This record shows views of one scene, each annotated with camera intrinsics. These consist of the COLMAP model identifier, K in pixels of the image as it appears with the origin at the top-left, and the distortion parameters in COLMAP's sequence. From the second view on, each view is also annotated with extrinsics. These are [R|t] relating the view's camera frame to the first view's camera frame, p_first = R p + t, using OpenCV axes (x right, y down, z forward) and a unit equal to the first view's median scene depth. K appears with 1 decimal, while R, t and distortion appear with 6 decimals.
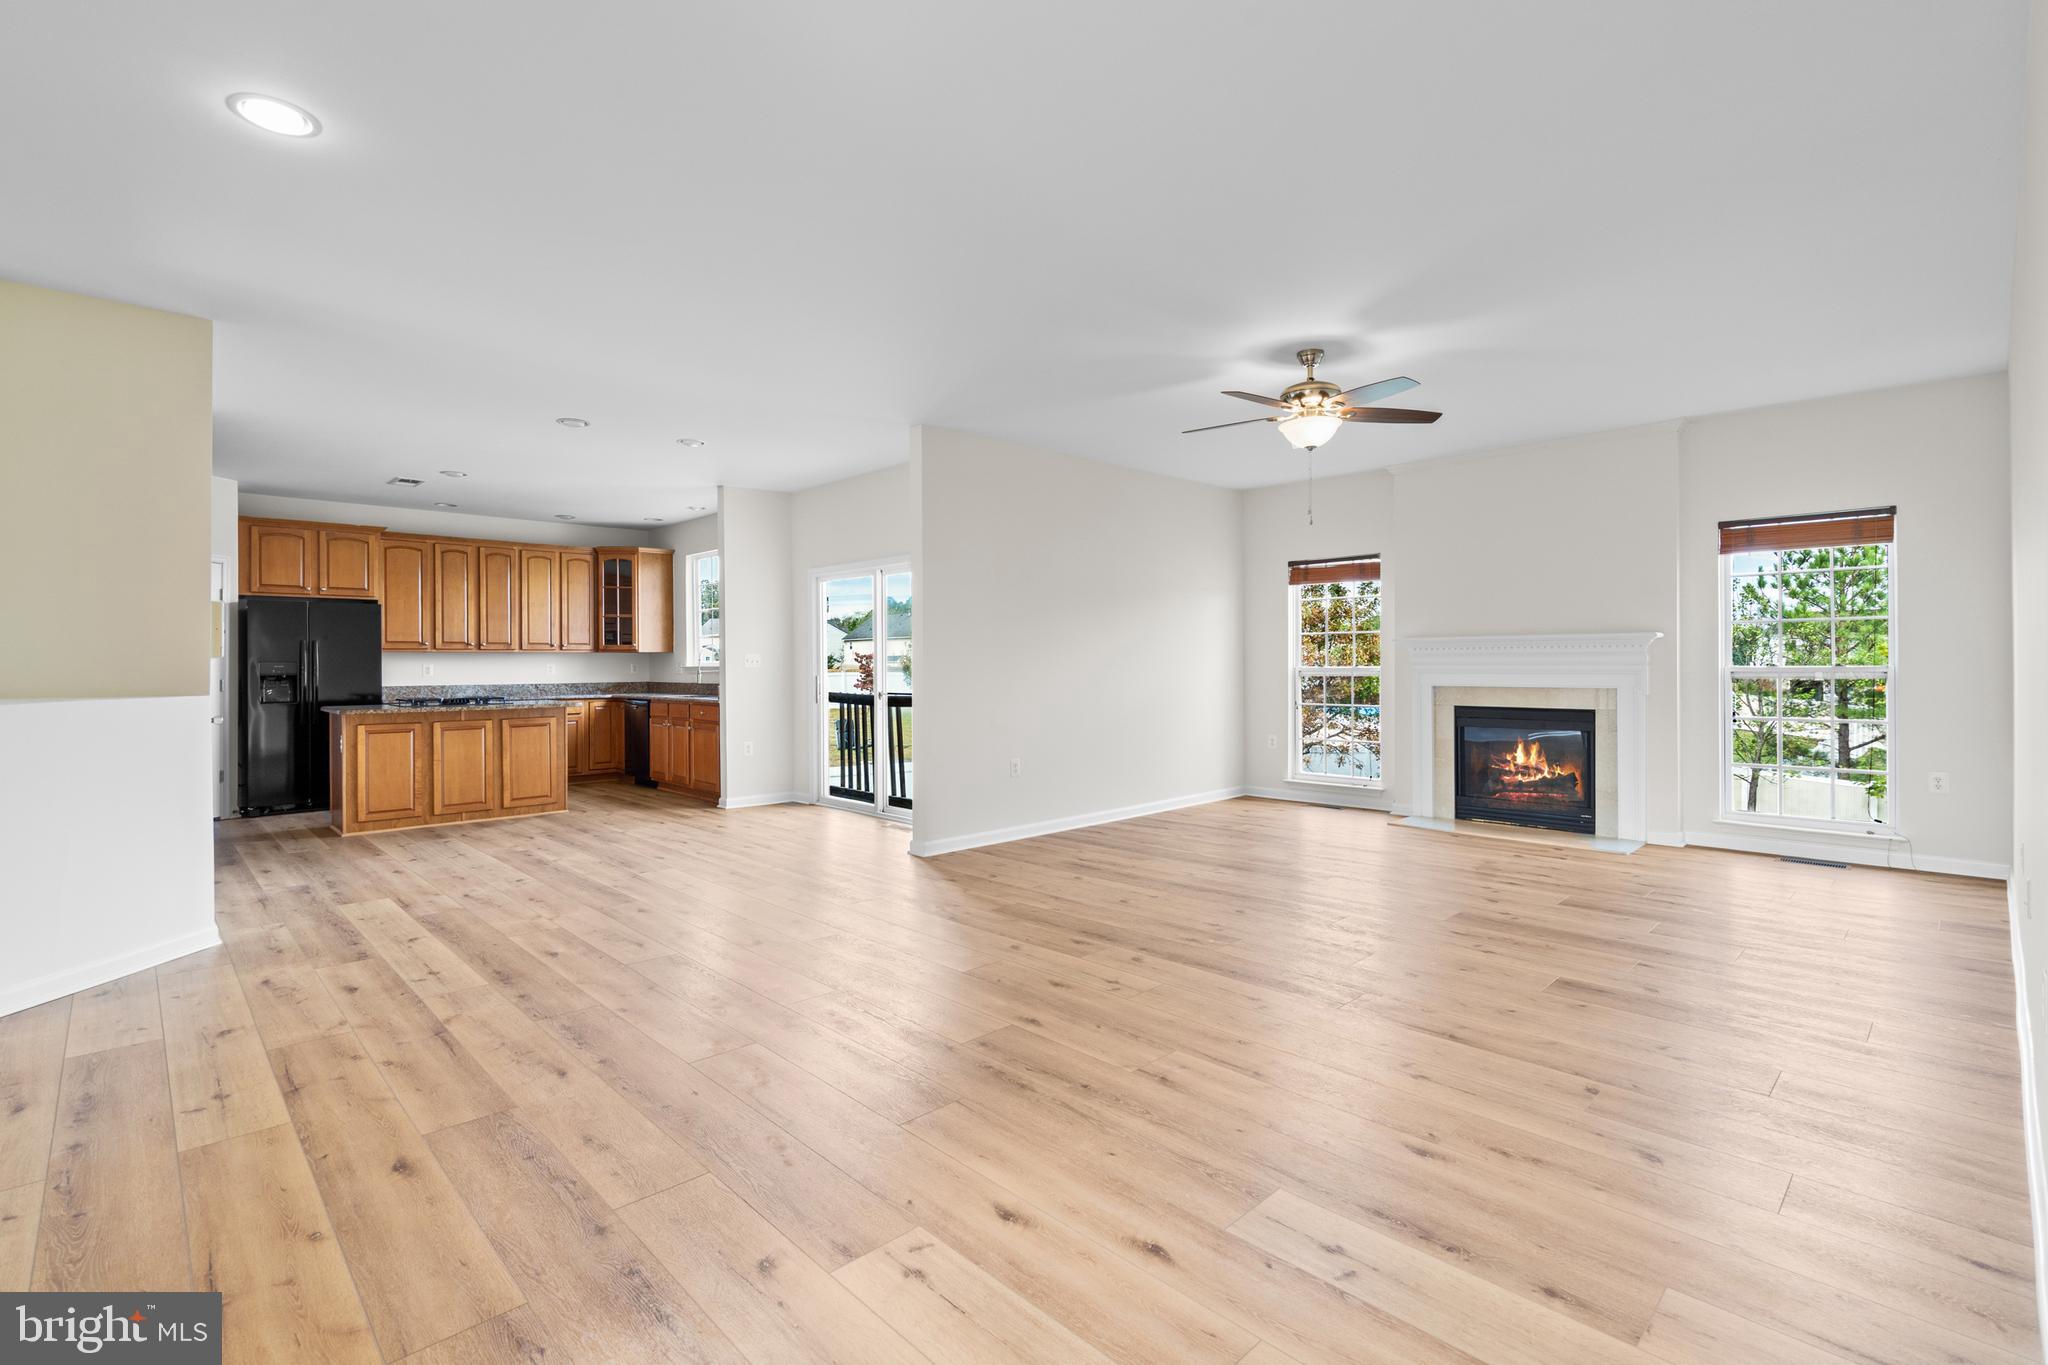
lens RADIAL K [[928.5, 0, 1026.8], [0, 928.5, 658.9], [0, 0, 1]] dist [0.000418, 0.001072]
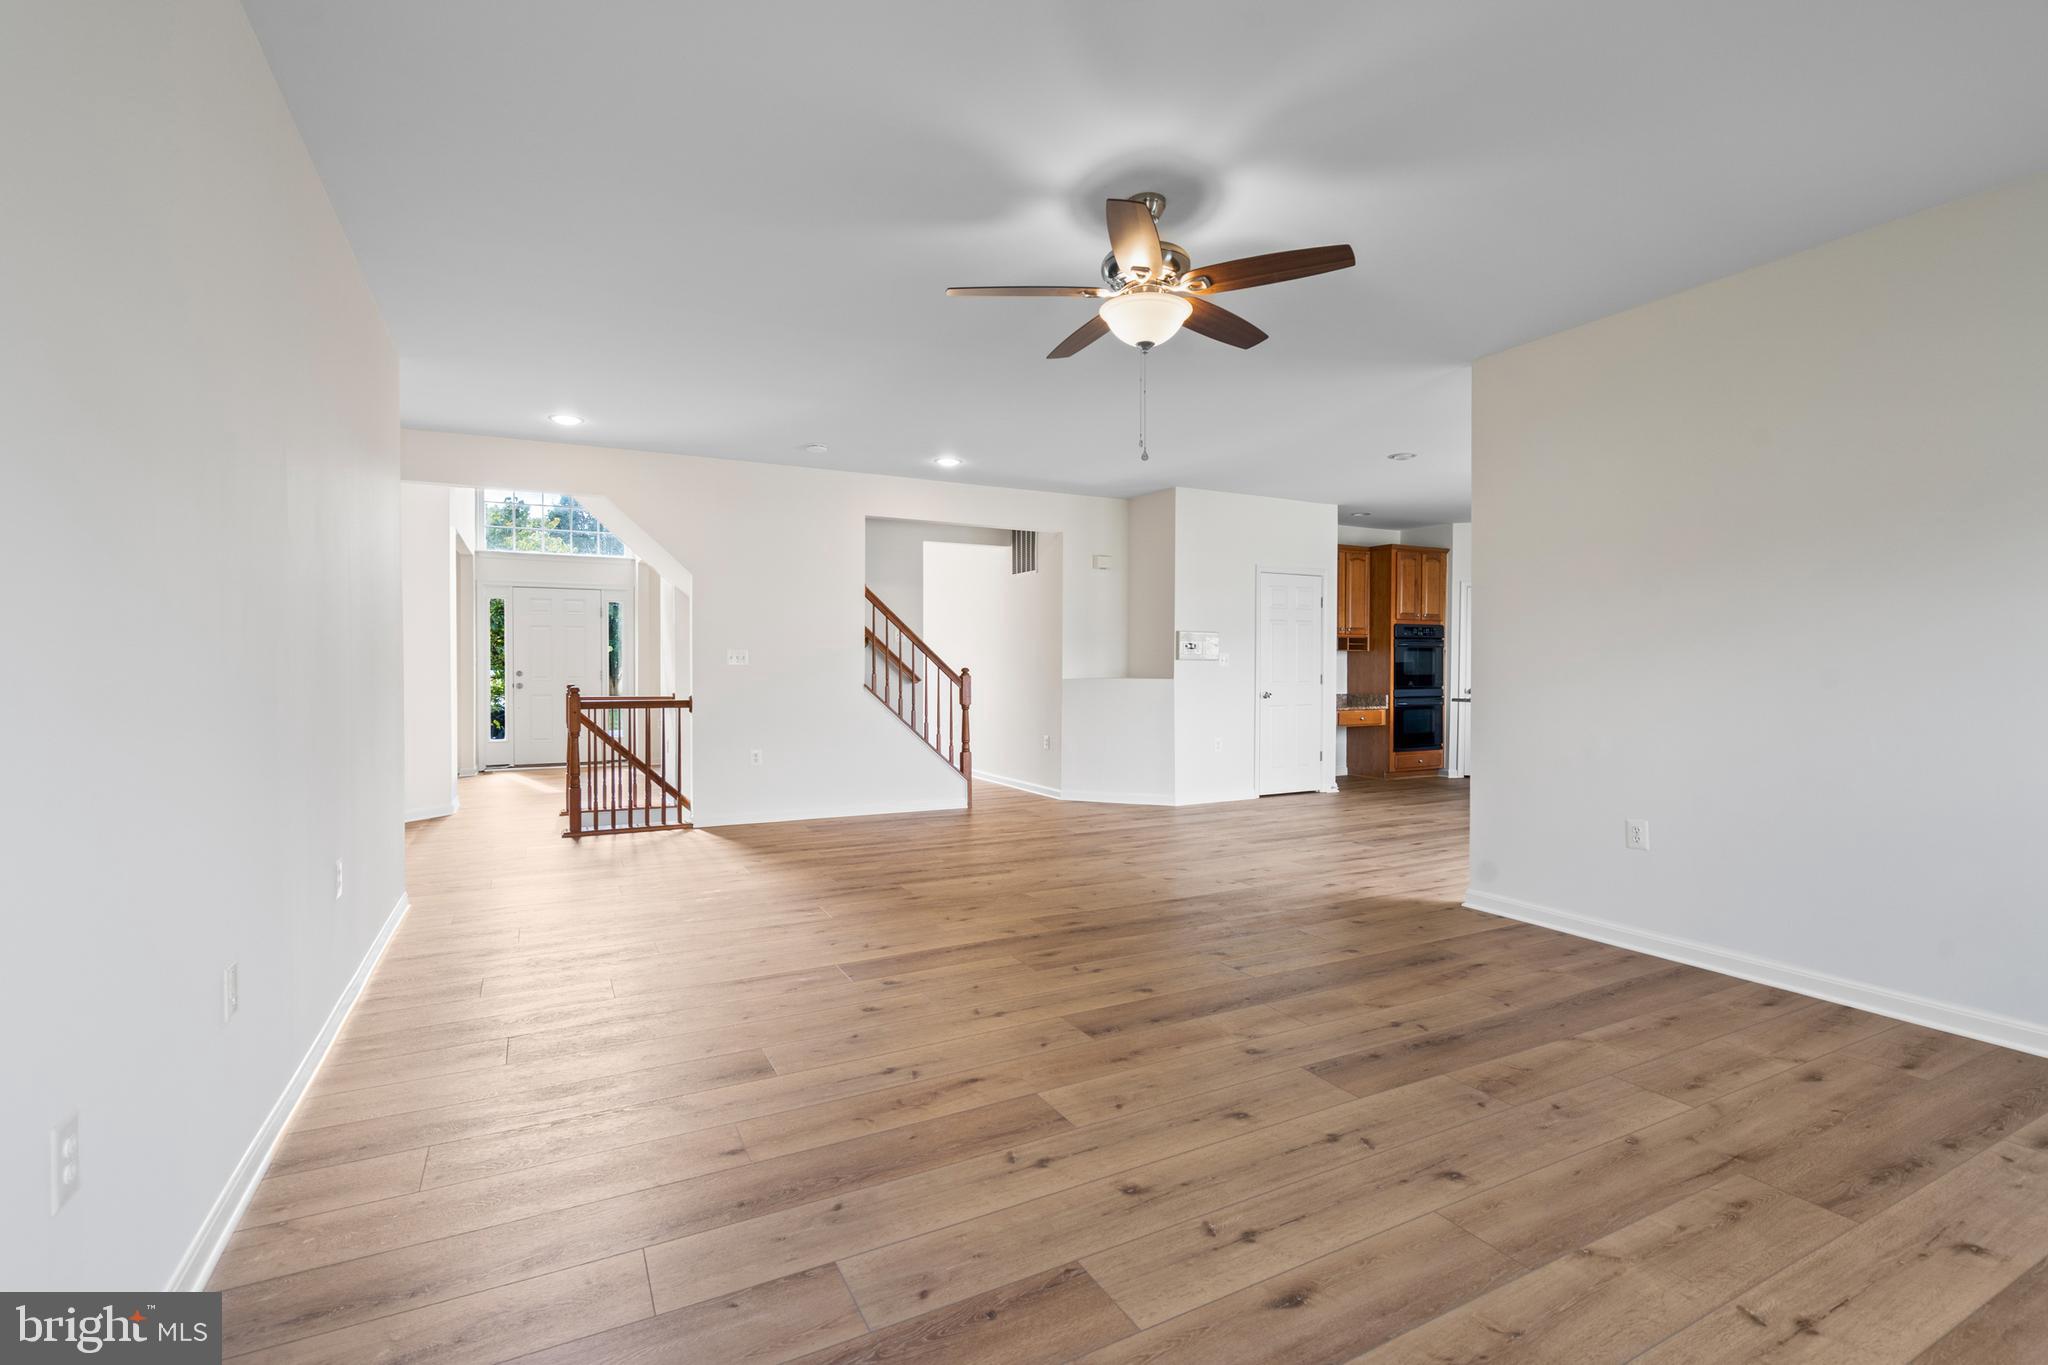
lens RADIAL K [[930.4, 0, 1024.0], [0, 930.4, 682.5], [0, 0, 1]] dist [-0.000381, 0.000632]
pose [[-0.289103, 0.021292, -0.957061, 0.811669], [0.005025, 0.999773, 0.020724, 0.000904], [0.957285, 0.001182, -0.289145, 0.923242]]
